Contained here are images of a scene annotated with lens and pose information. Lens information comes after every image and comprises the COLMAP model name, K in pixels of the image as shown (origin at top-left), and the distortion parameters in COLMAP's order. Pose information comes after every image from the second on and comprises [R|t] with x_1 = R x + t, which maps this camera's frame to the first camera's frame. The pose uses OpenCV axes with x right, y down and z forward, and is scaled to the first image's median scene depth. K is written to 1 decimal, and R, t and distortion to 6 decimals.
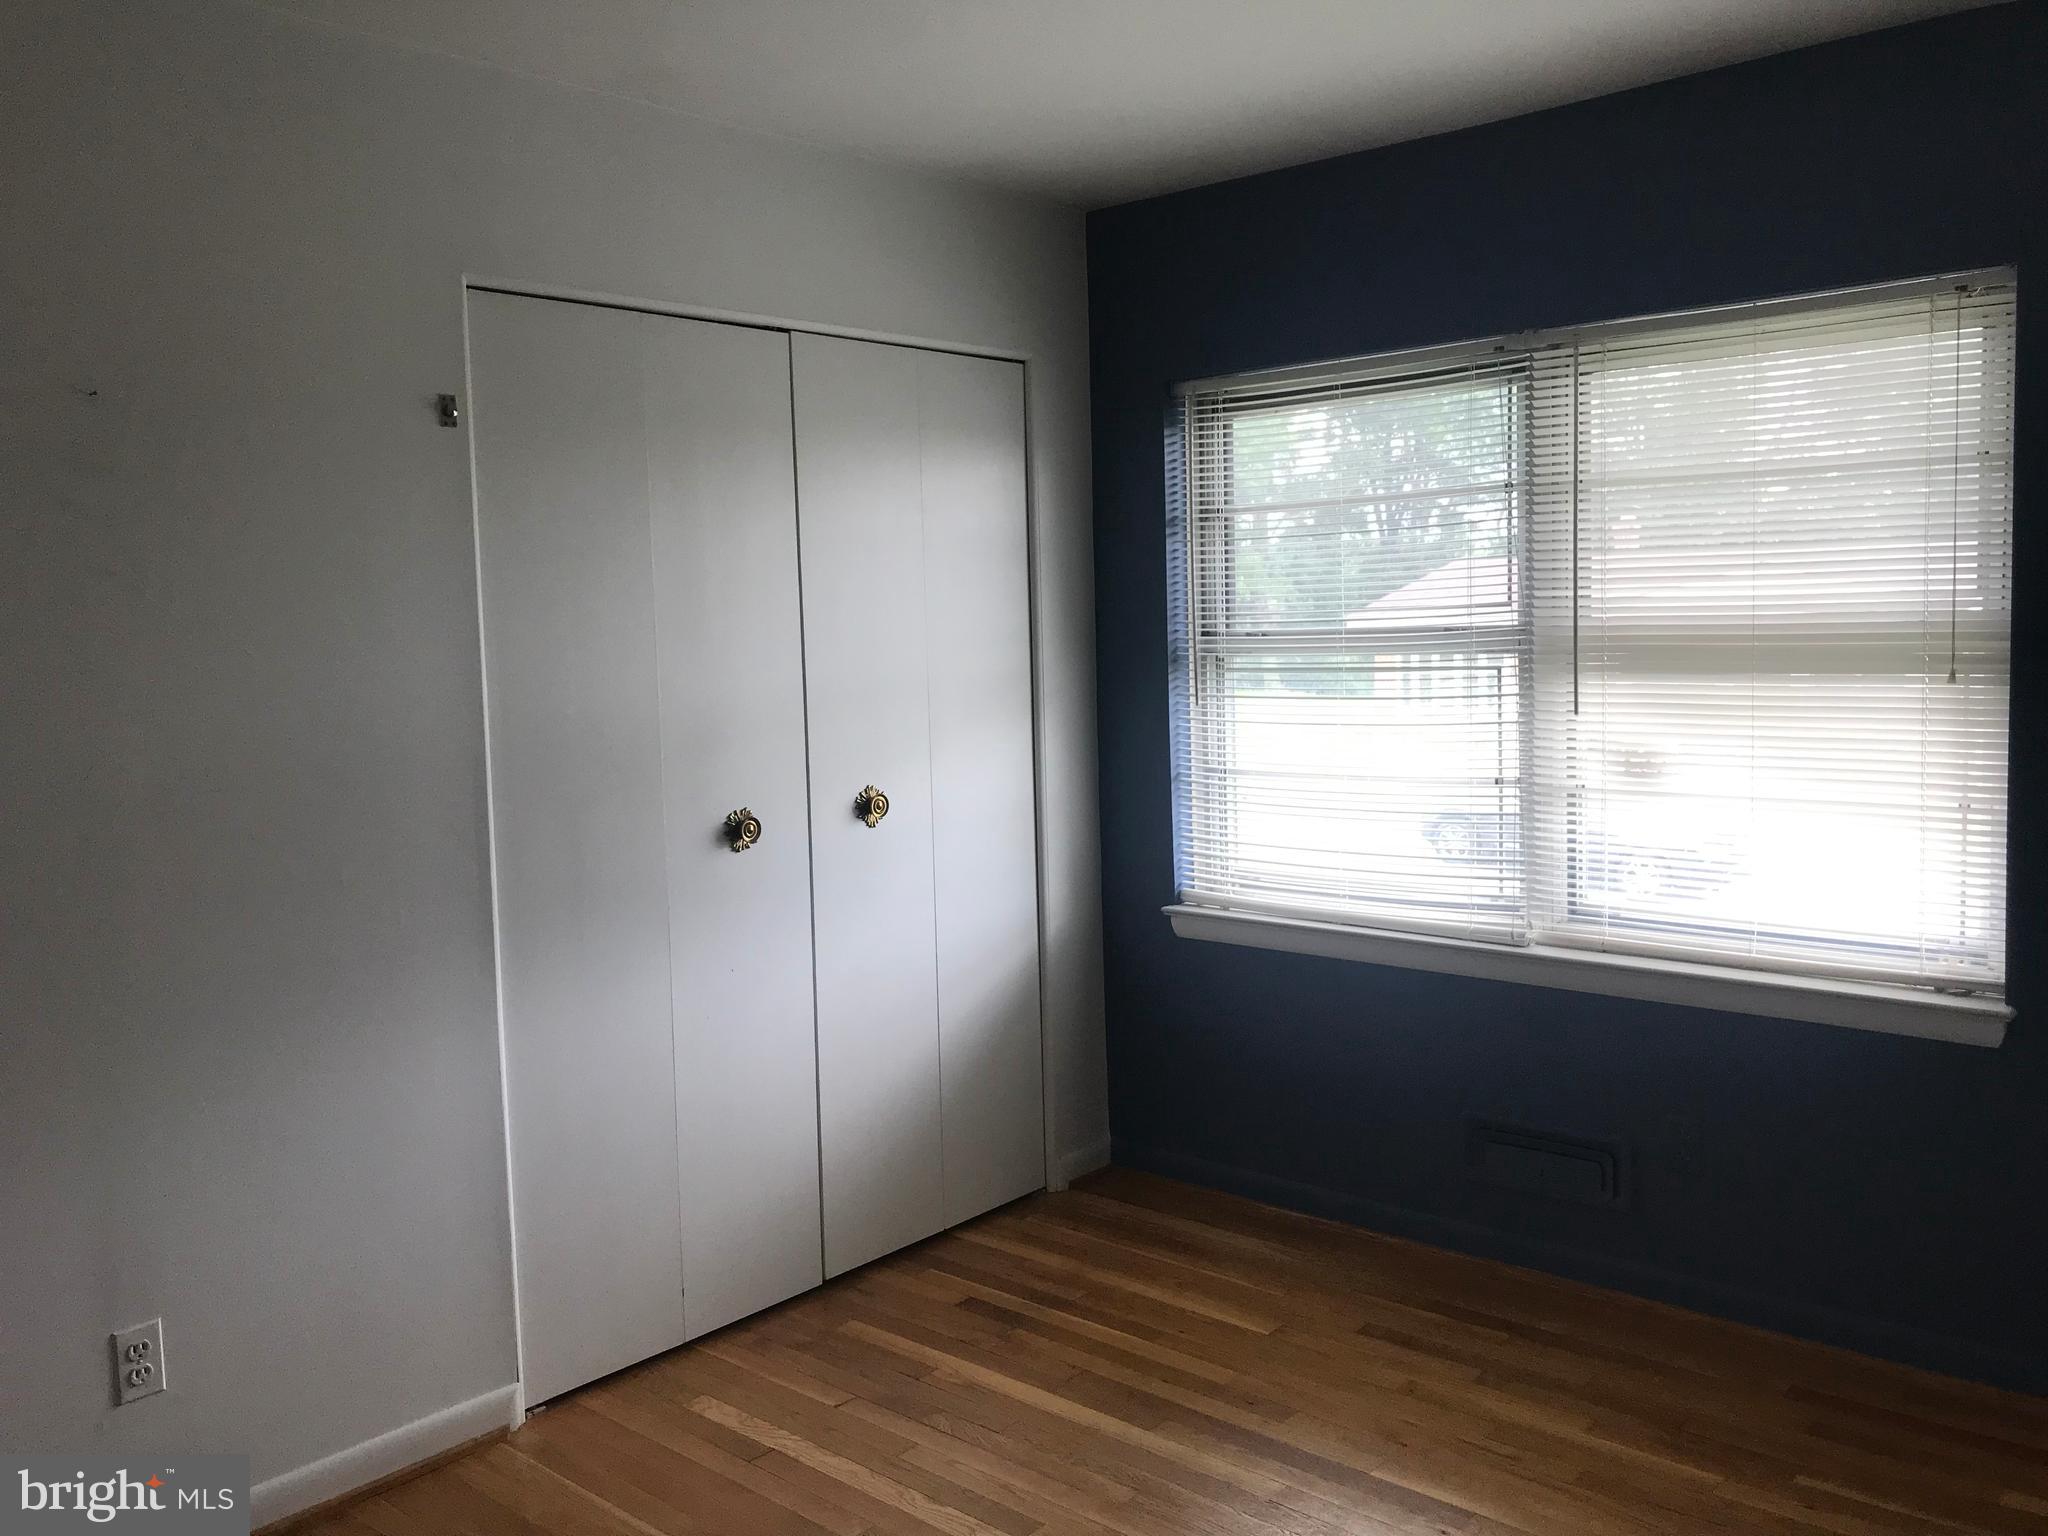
lens RADIAL K [[1705.2, 0, 1016.8], [0, 1705.2, 743.5], [0, 0, 1]] dist [0.077115, -0.141356]
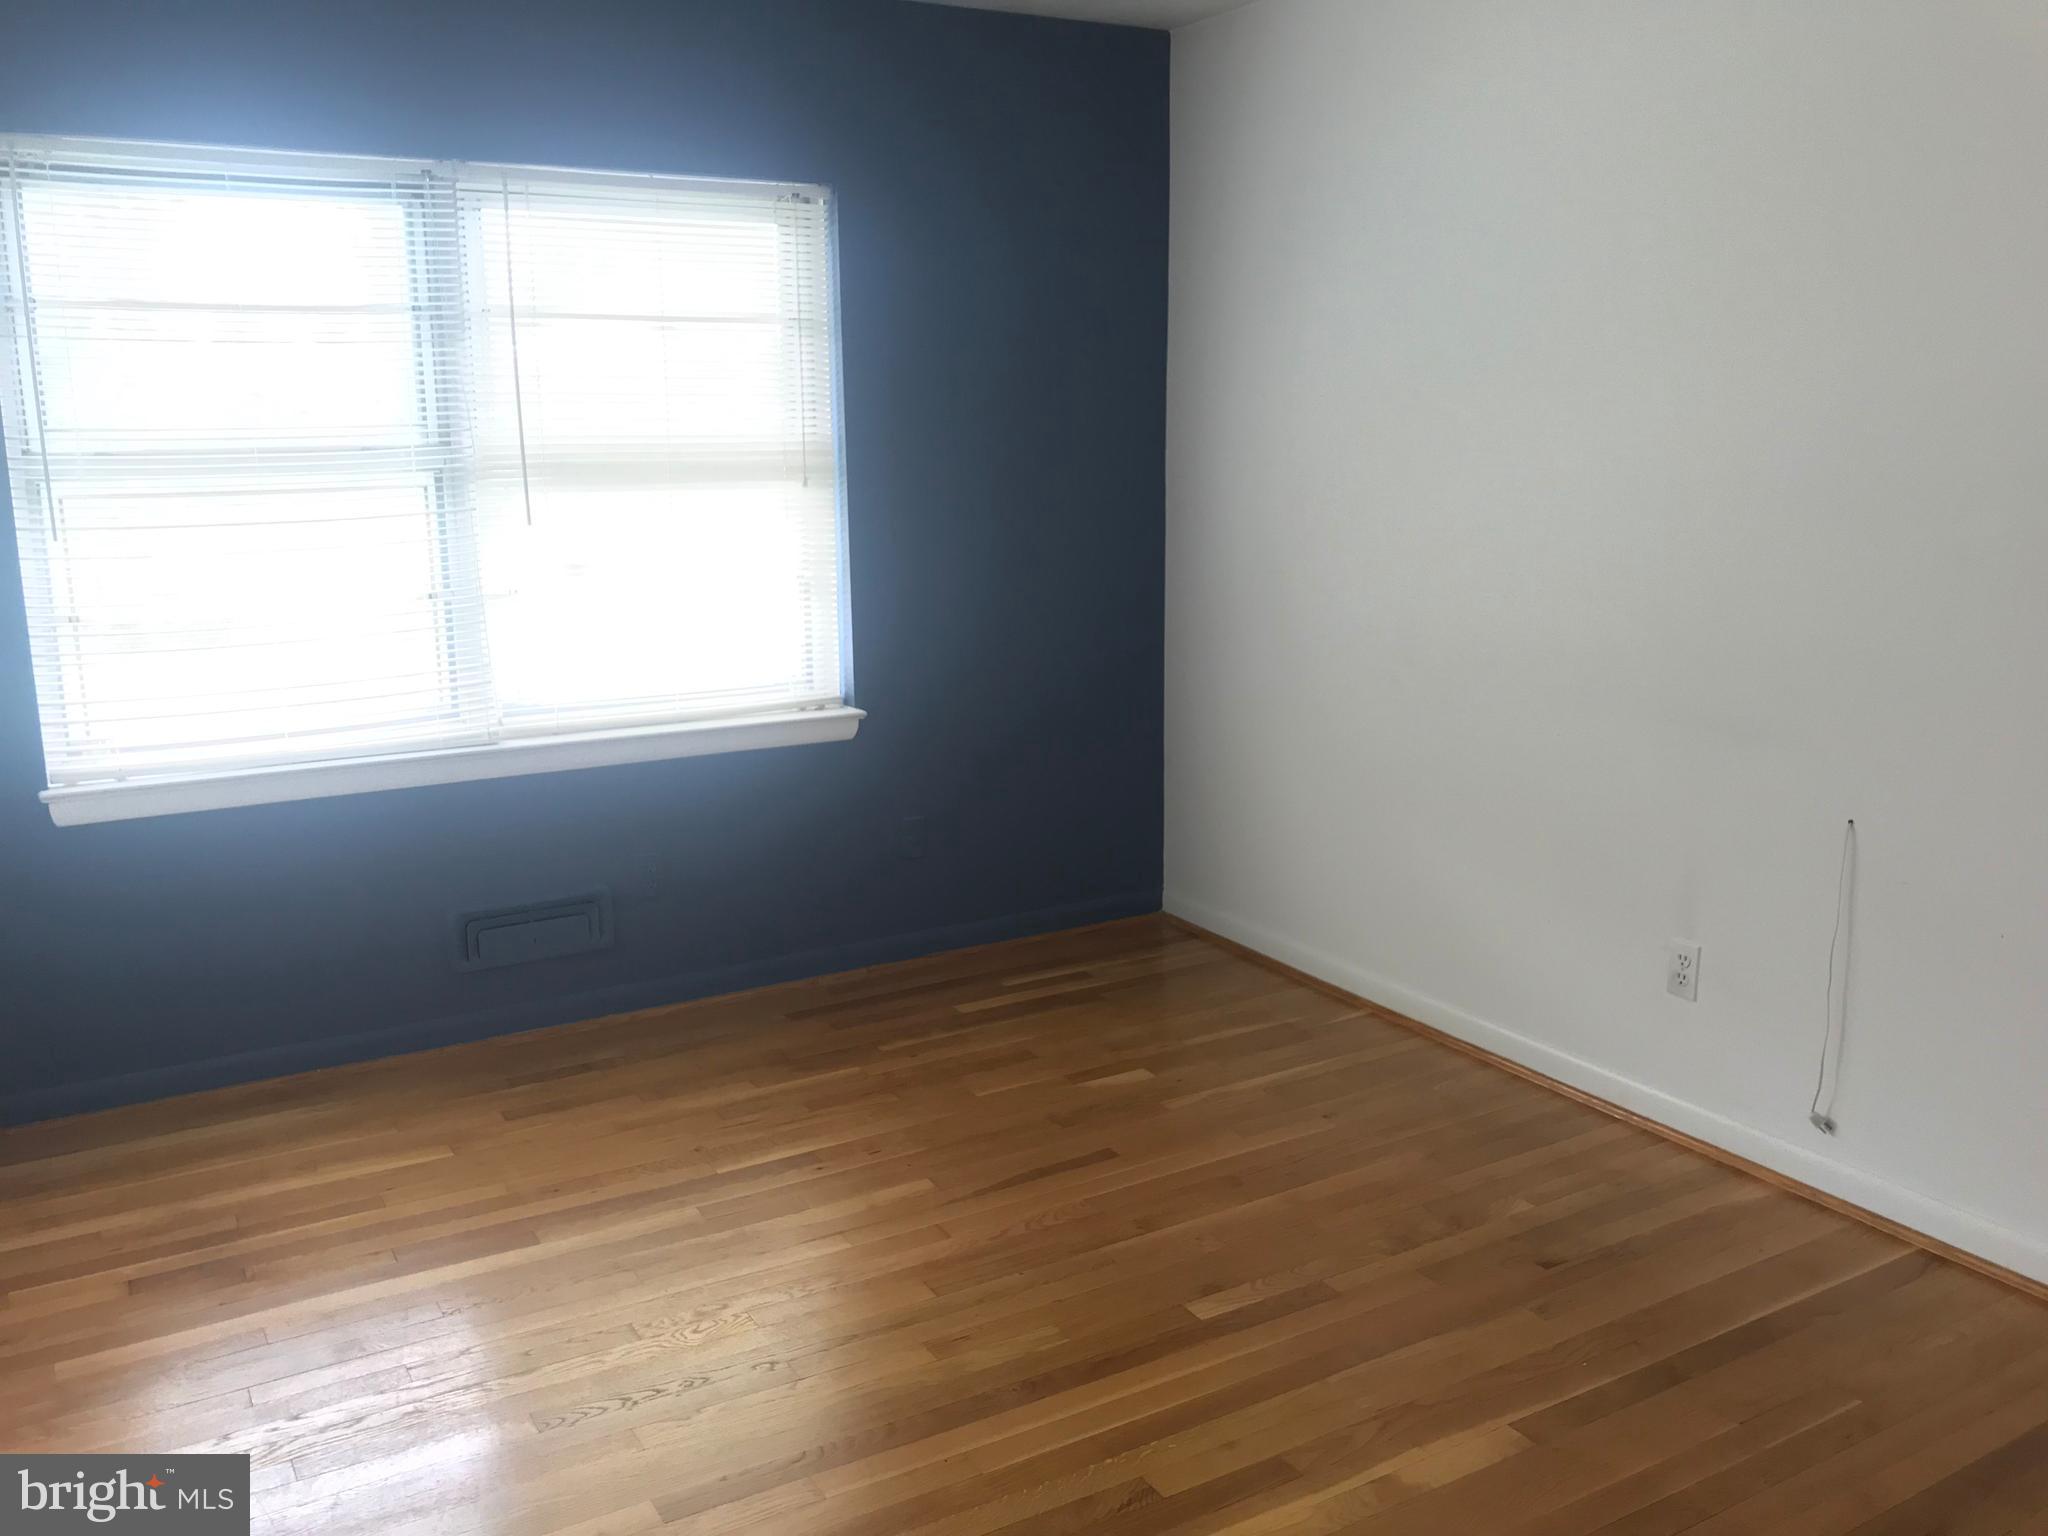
lens RADIAL K [[1705.2, 0, 1016.8], [0, 1705.2, 743.5], [0, 0, 1]] dist [0.077115, -0.141356]
pose [[0.295649, -0.143265, 0.944493, -0.652205], [0.083257, 0.988793, 0.123923, 0.011512], [-0.951662, 0.041998, 0.304263, 0.369270]]
